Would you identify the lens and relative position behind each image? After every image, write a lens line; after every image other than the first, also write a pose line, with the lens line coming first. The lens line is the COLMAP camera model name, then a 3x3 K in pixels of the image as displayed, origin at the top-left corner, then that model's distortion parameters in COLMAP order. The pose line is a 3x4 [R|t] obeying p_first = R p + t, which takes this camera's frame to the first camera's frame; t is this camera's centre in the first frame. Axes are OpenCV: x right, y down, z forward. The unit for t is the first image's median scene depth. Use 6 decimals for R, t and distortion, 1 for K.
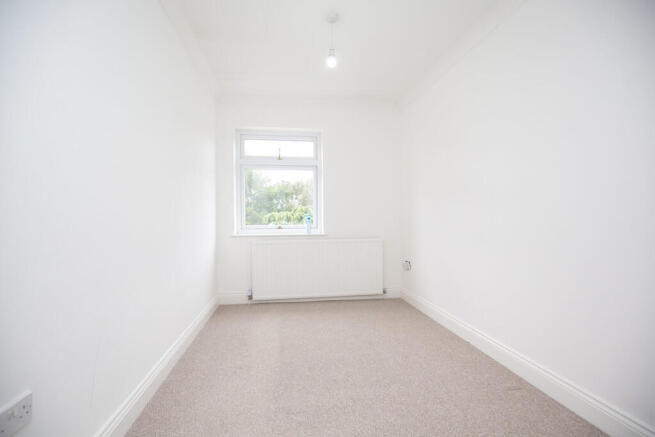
lens RADIAL K [[302.8, 0, 327.7], [0, 302.8, 218.0], [0, 0, 1]] dist [-0.001601, -0.000037]
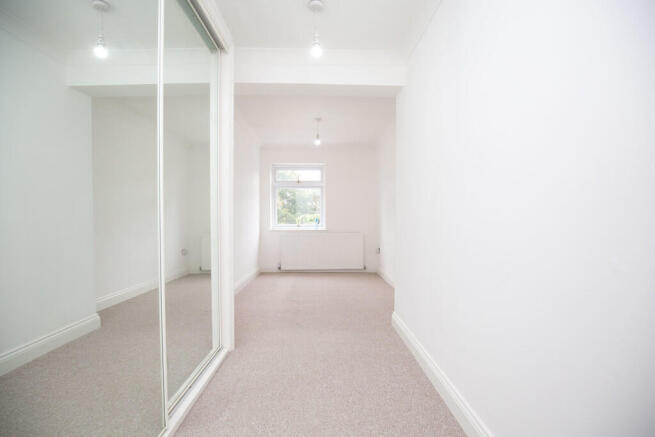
lens RADIAL K [[302.8, 0, 327.2], [0, 302.8, 219.3], [0, 0, 1]] dist [-0.001601, -0.000037]
pose [[0.993112, 0.007957, -0.116901, 0.177033], [-0.008013, 0.999968, -0.000010, -0.002612], [0.116897, 0.000946, 0.993144, -0.558781]]
